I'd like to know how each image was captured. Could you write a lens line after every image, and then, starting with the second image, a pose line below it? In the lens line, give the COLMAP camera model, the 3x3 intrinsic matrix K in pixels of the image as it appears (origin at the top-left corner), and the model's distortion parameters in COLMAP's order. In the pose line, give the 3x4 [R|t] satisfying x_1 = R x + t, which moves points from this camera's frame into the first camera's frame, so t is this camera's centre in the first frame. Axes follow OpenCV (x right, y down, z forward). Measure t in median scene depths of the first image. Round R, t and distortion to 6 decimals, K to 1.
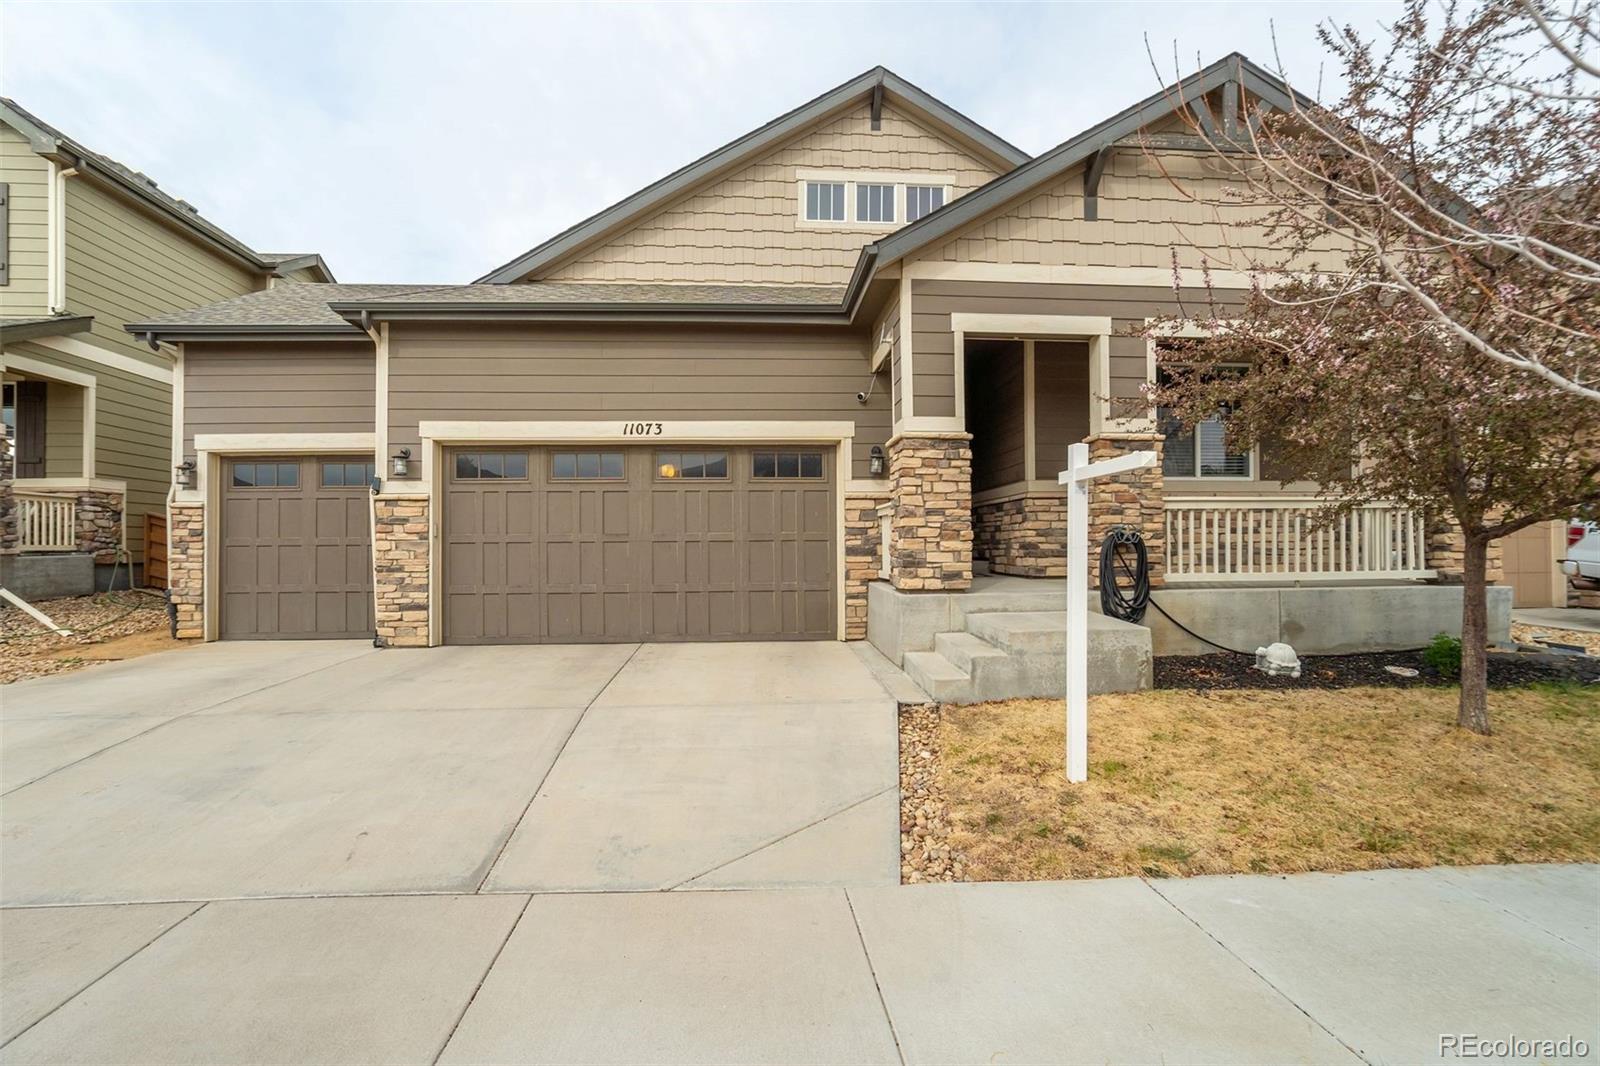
lens RADIAL K [[755.8, 0, 799.4], [0, 755.8, 696.2], [0, 0, 1]] dist [-0.012625, -0.000041]
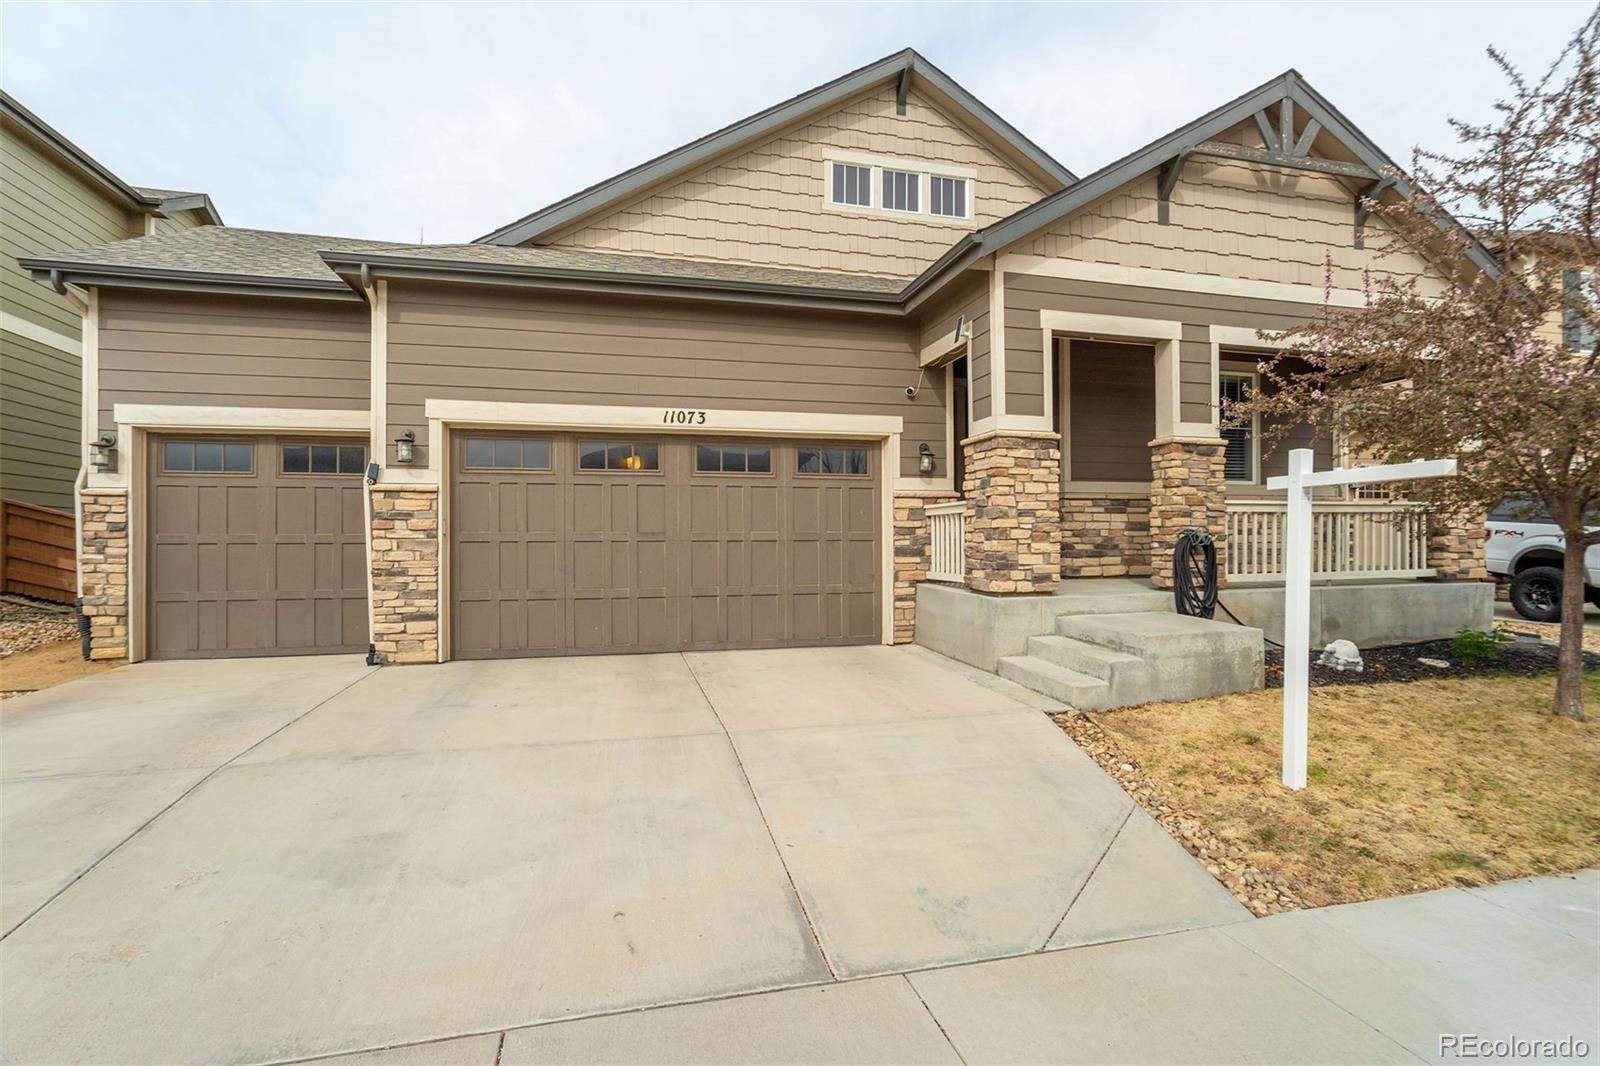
lens RADIAL K [[755.5, 0, 799.1], [0, 755.5, 690.8], [0, 0, 1]] dist [-0.003551, 0.000387]
pose [[0.982620, -0.033022, 0.182665, -0.253528], [0.033182, 0.999447, 0.002181, -0.022072], [-0.182636, 0.003918, 0.983173, 0.079999]]
